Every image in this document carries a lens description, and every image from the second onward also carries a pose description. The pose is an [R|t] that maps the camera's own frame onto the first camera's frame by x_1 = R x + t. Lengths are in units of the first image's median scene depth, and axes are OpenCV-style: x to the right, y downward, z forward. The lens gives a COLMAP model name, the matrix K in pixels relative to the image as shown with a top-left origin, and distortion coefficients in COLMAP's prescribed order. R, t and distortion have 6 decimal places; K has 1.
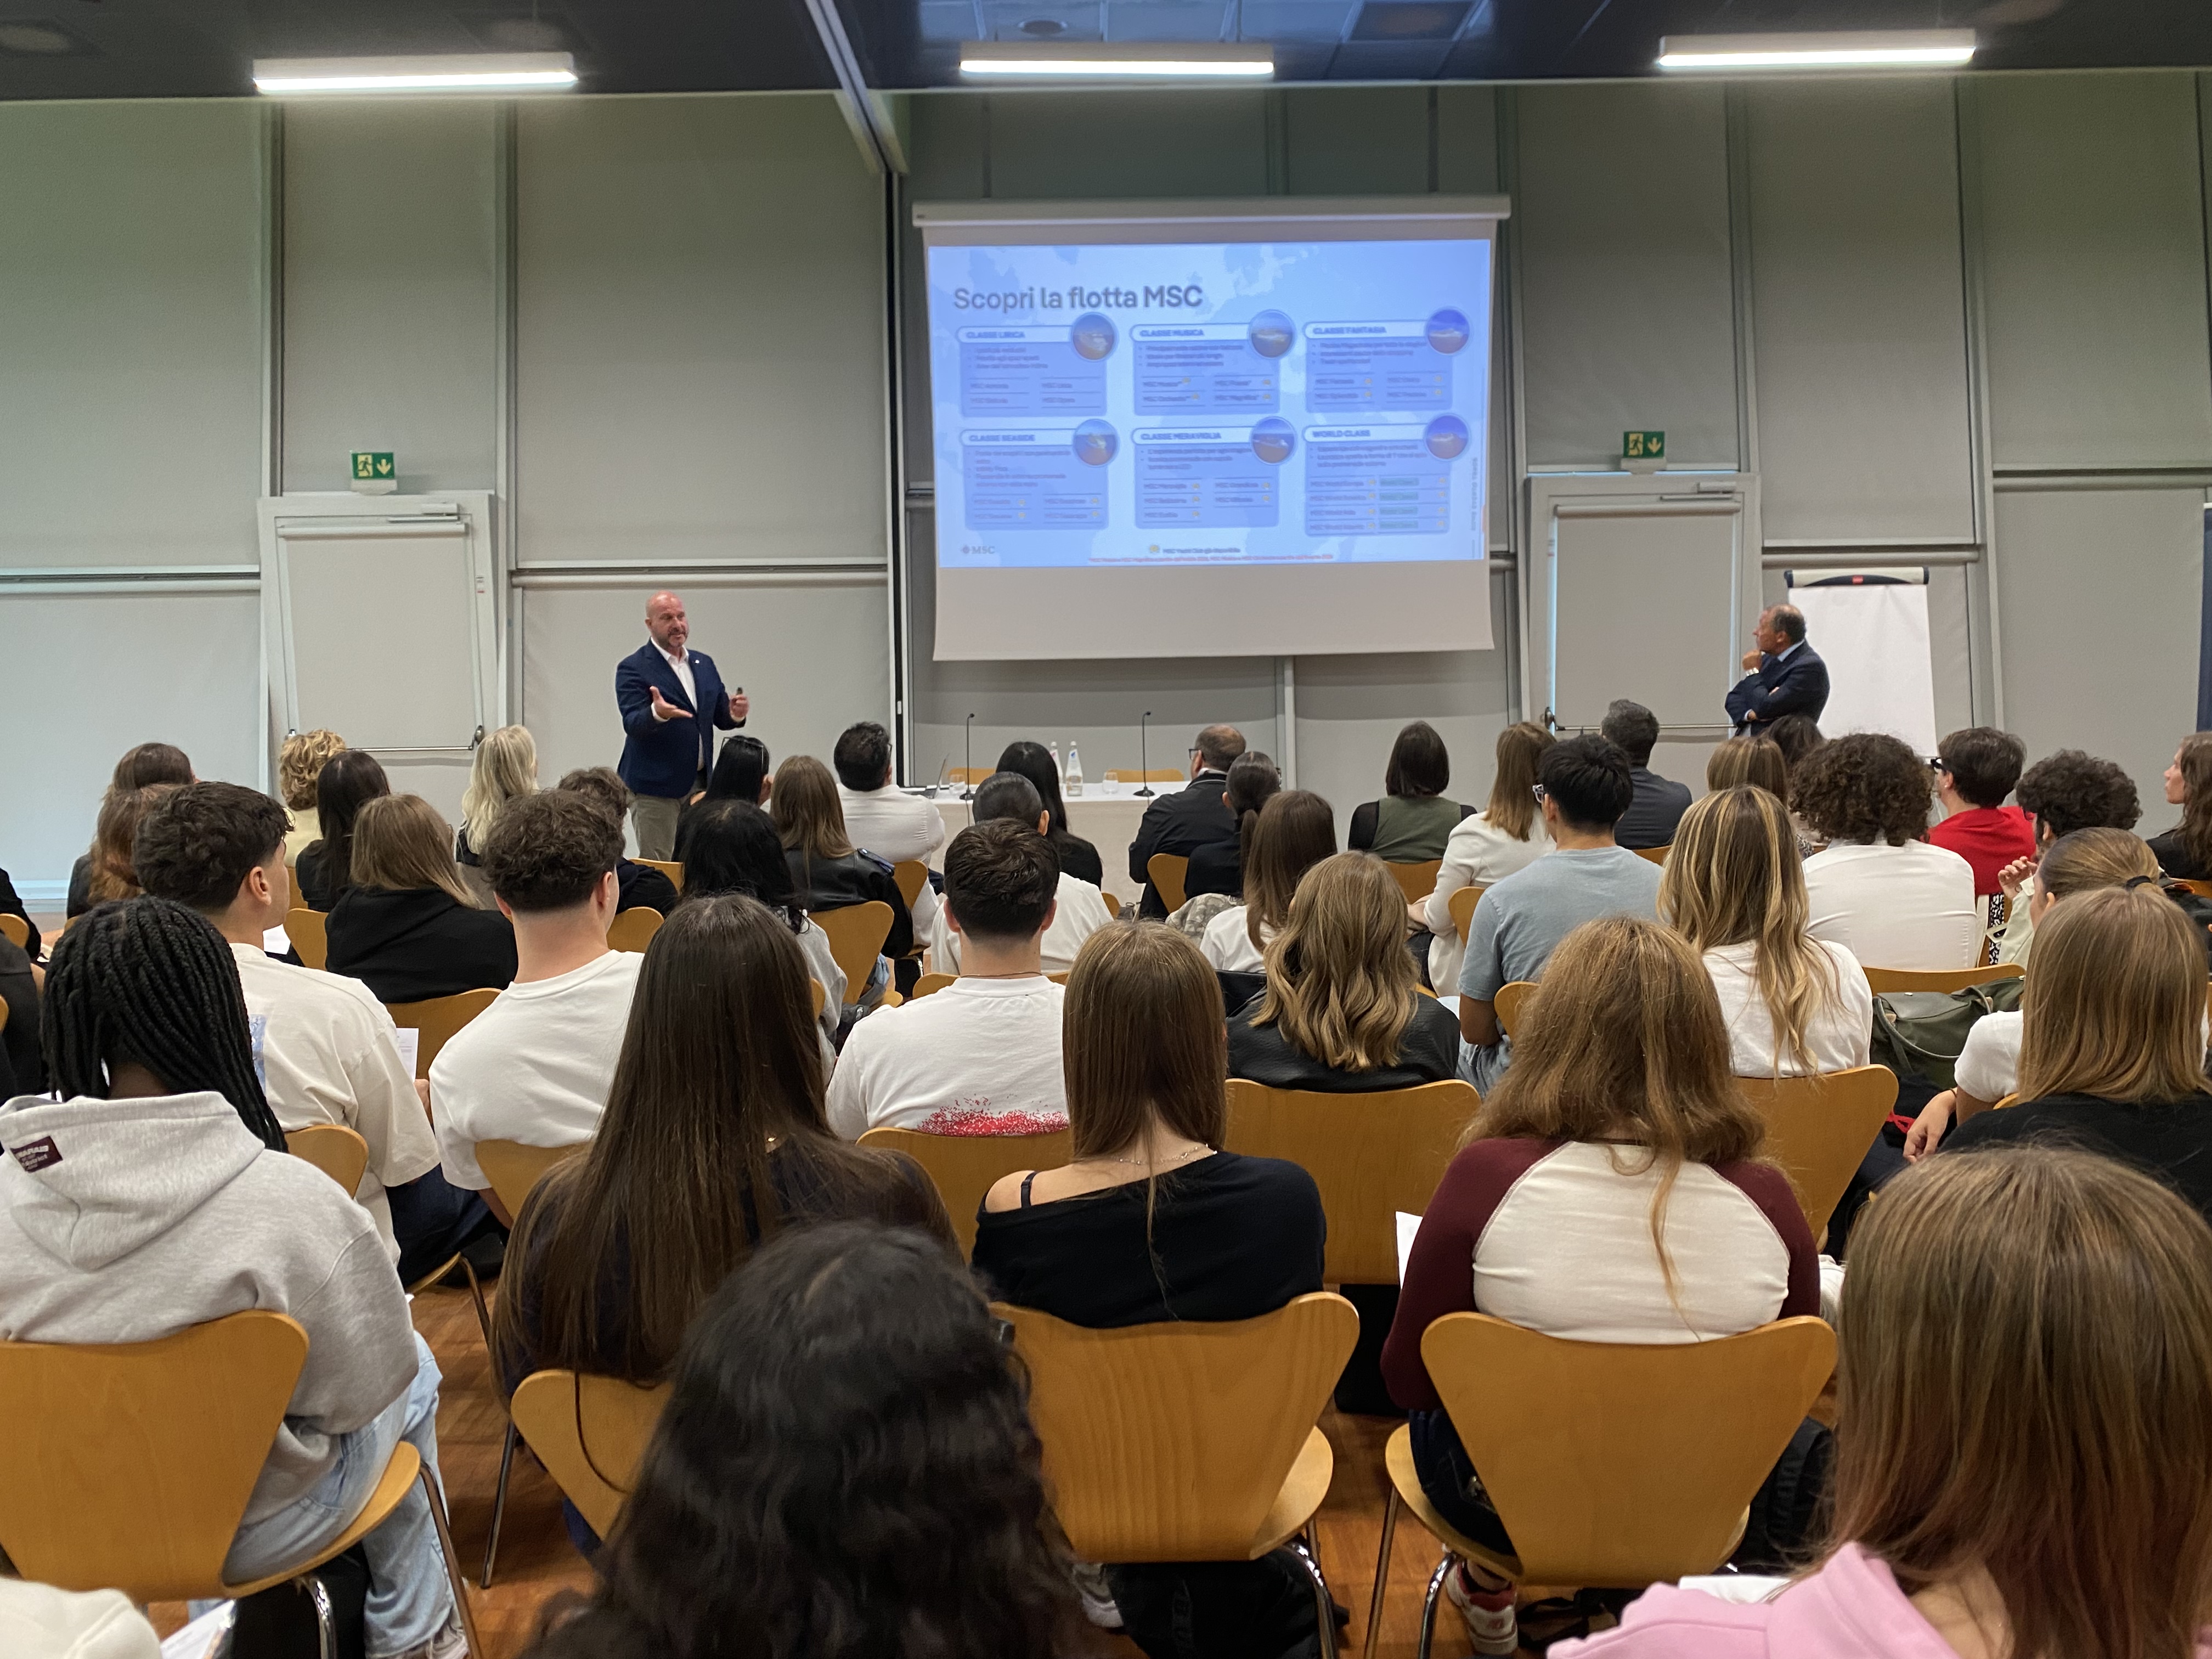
lens RADIAL K [[1665.0, 0, 1076.3], [0, 1665.0, 843.1], [0, 0, 1]] dist [0.026338, -0.033005]
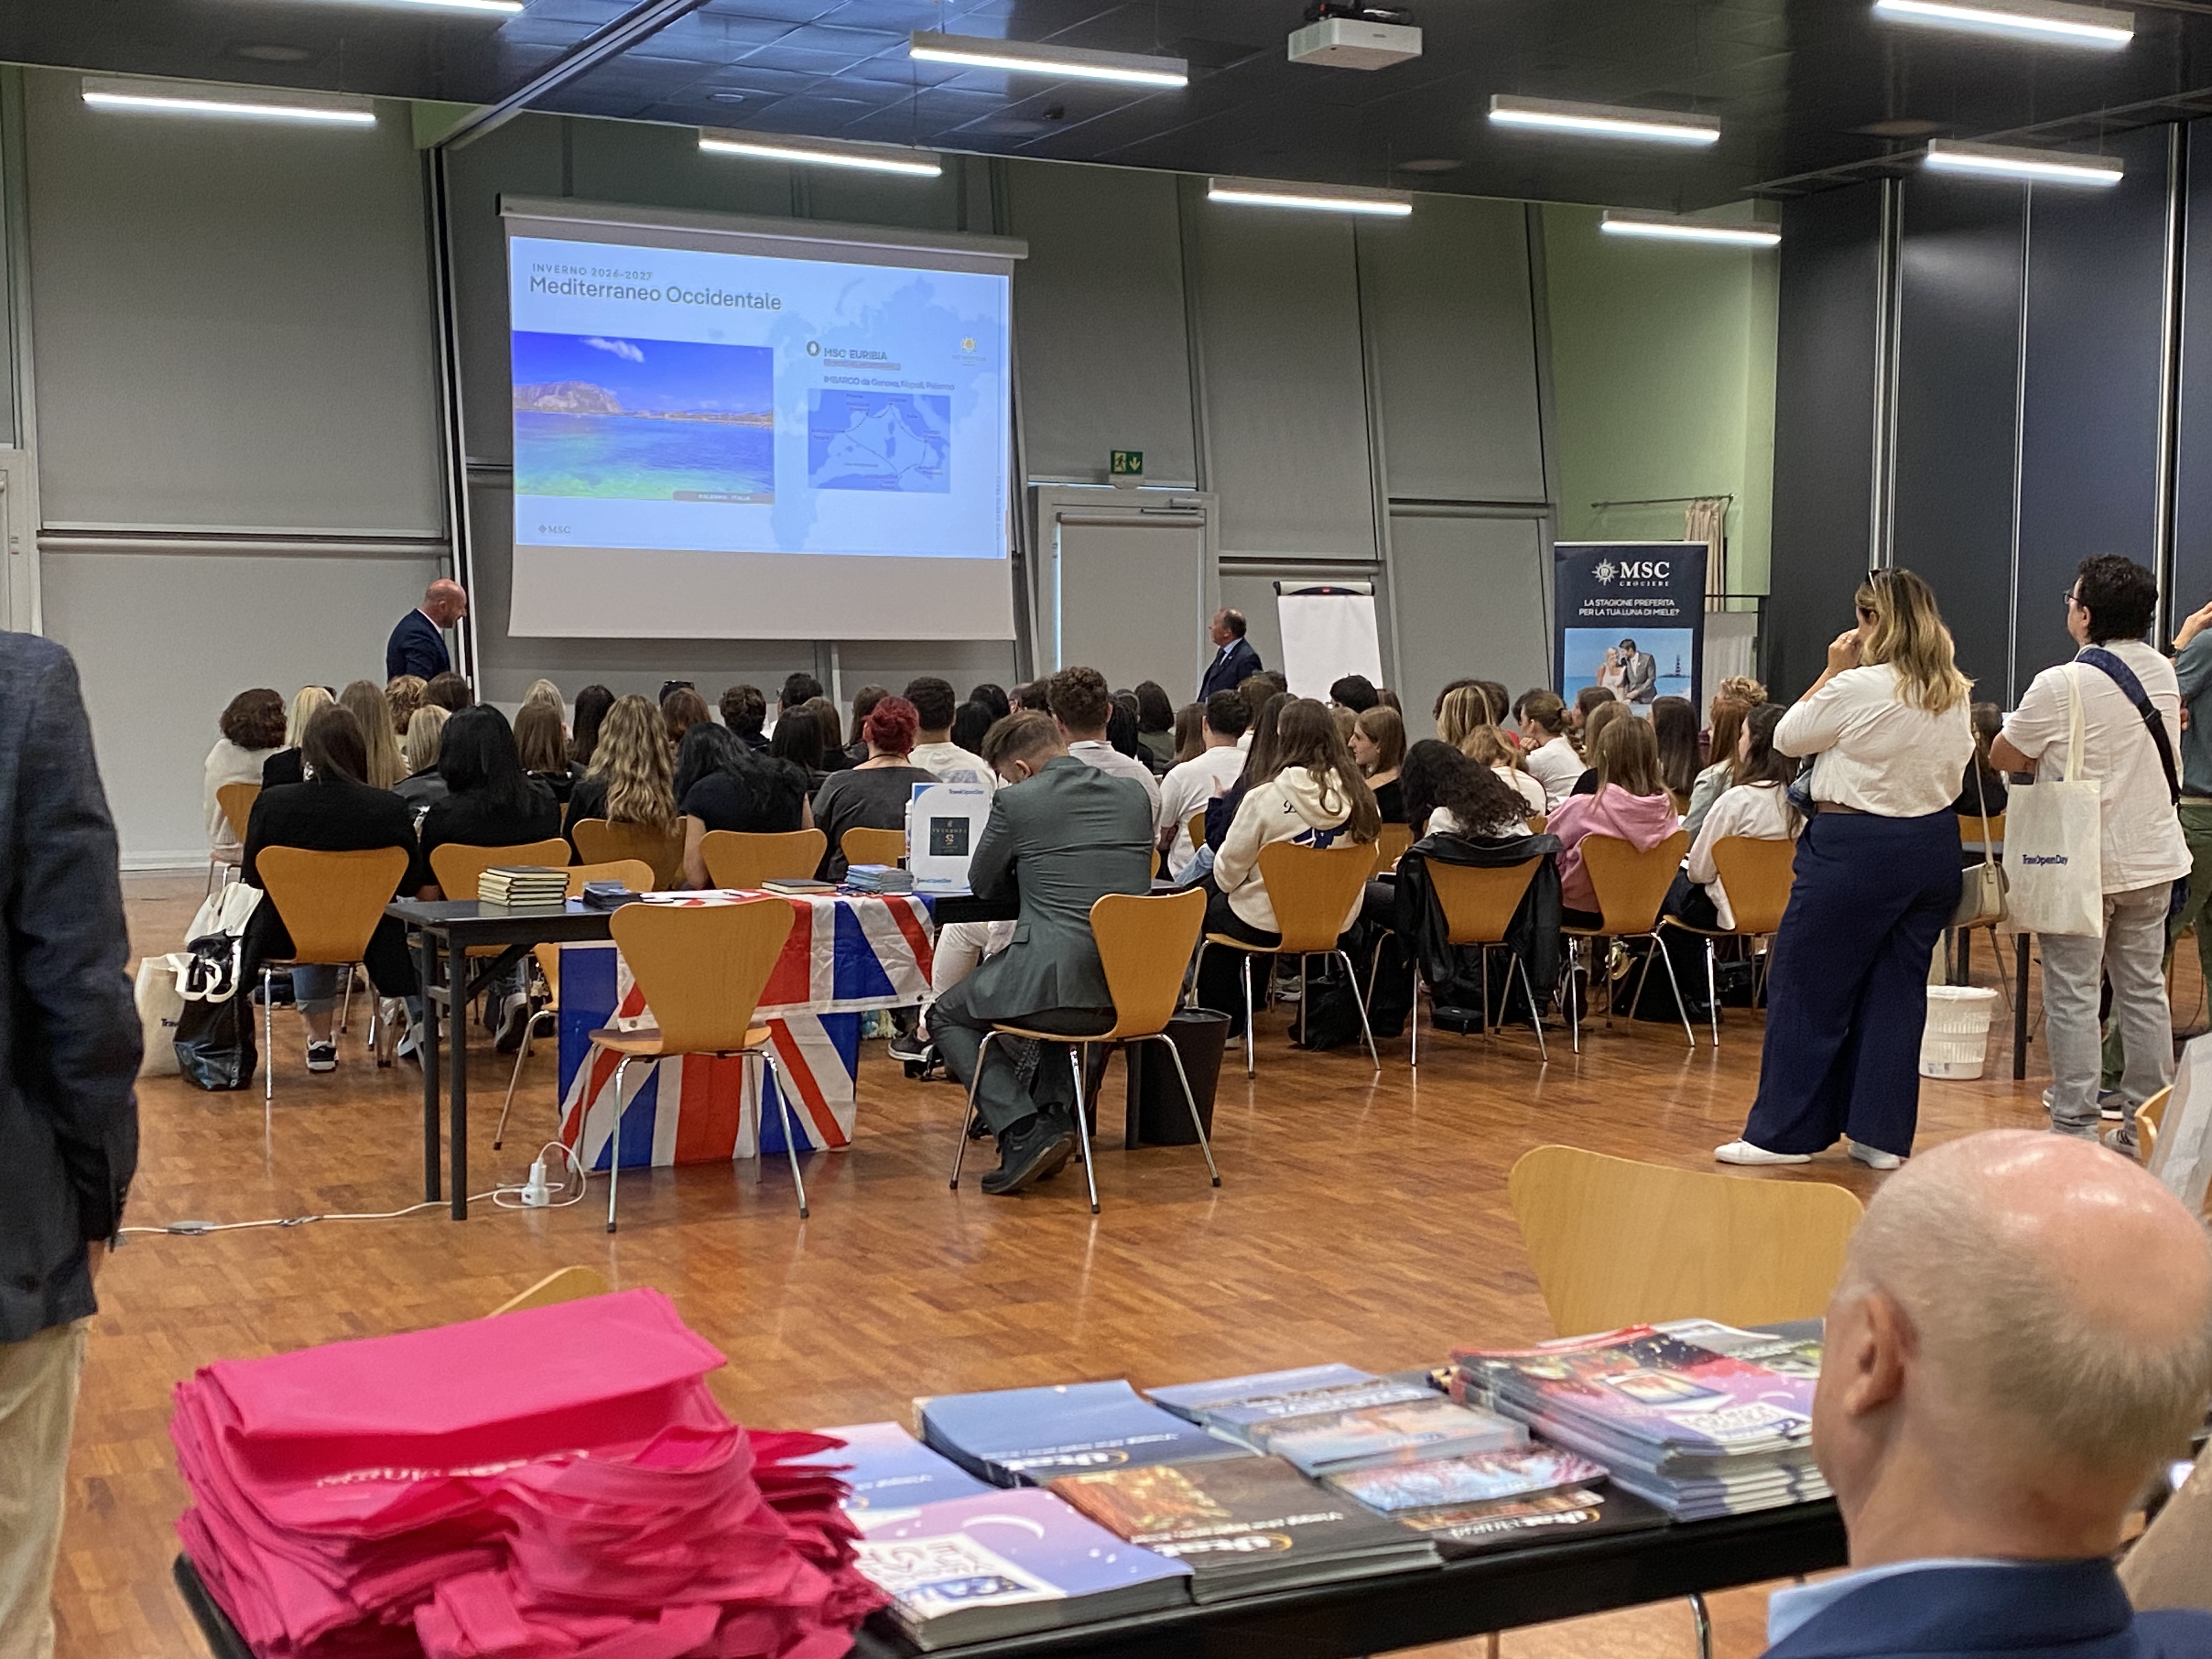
lens RADIAL K [[2780.9, 0, 1111.0], [0, 2780.9, 815.4], [0, 0, 1]] dist [0.109009, 0.000000]
pose [[0.894850, -0.006071, 0.446325, -0.522093], [0.033078, 0.998060, -0.052741, 0.099847], [-0.445139, 0.061959, 0.893315, -0.673114]]
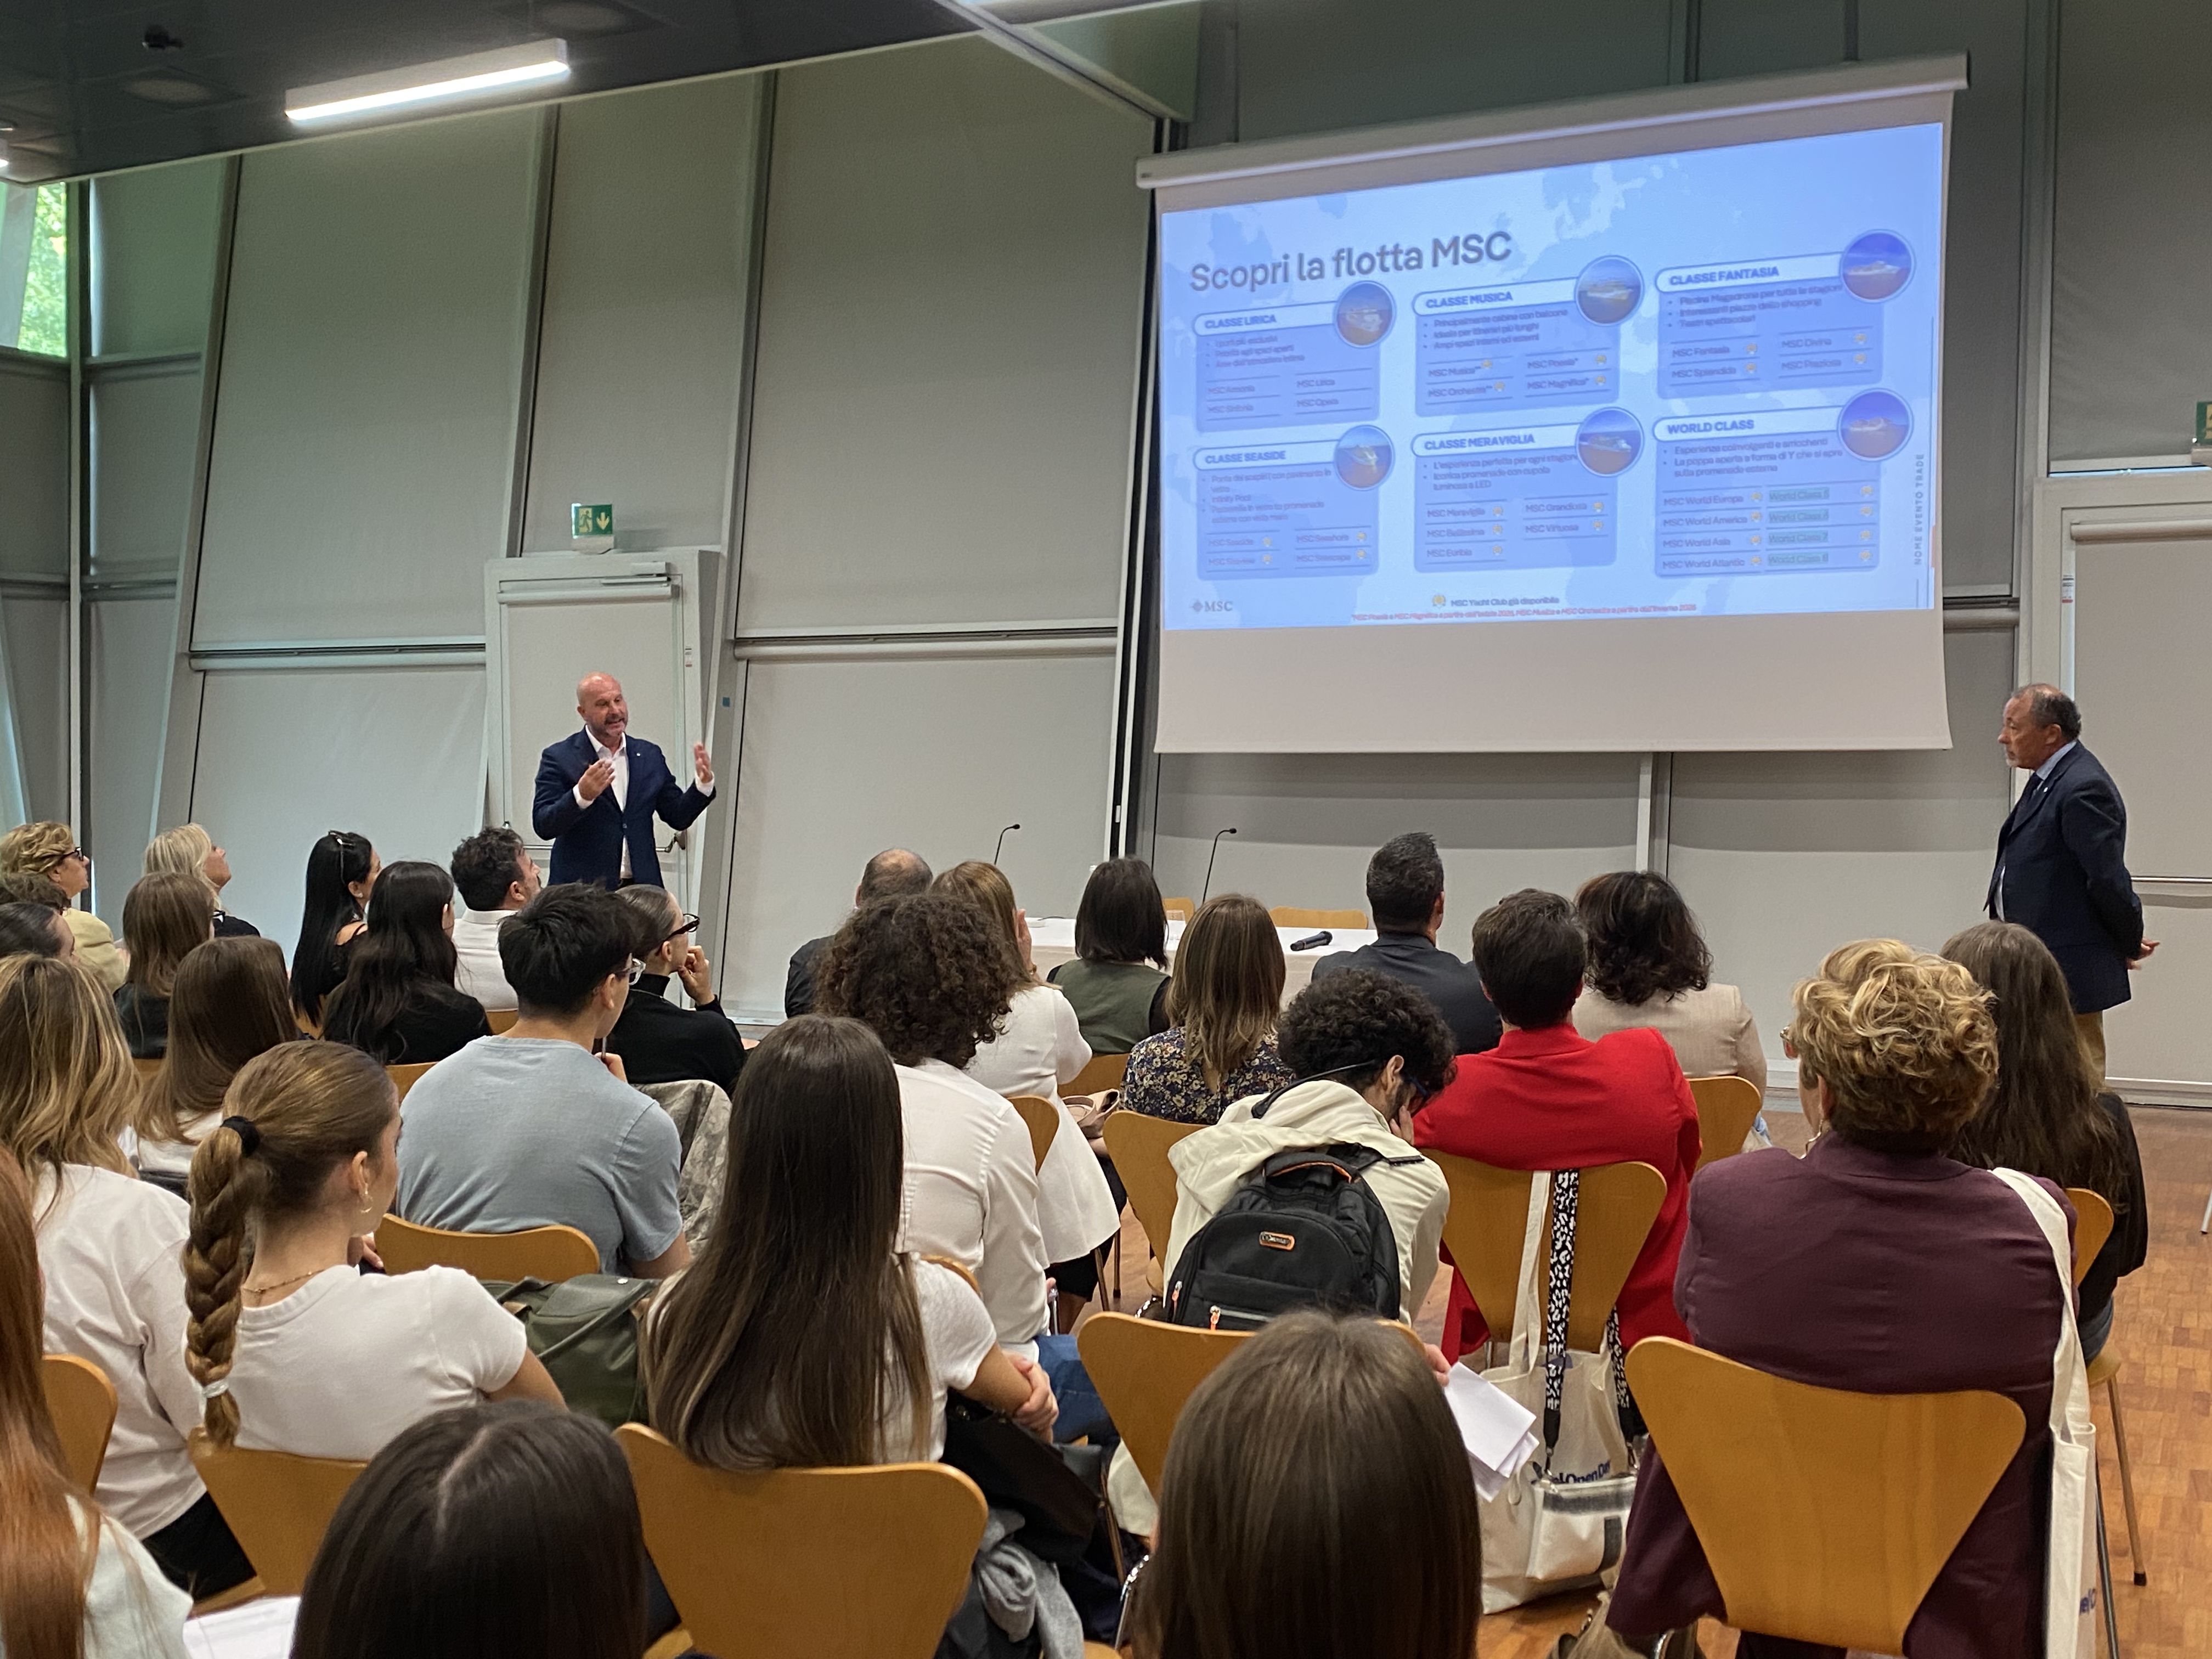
lens RADIAL K [[2389.1, 0, 1006.3], [0, 2389.1, 899.2], [0, 0, 1]] dist [0.014237, 0.000000]
pose [[0.882577, 0.041288, -0.468351, 0.370288], [-0.061178, 0.997753, -0.027328, -0.010284], [0.466170, 0.052772, 0.883120, 0.018897]]
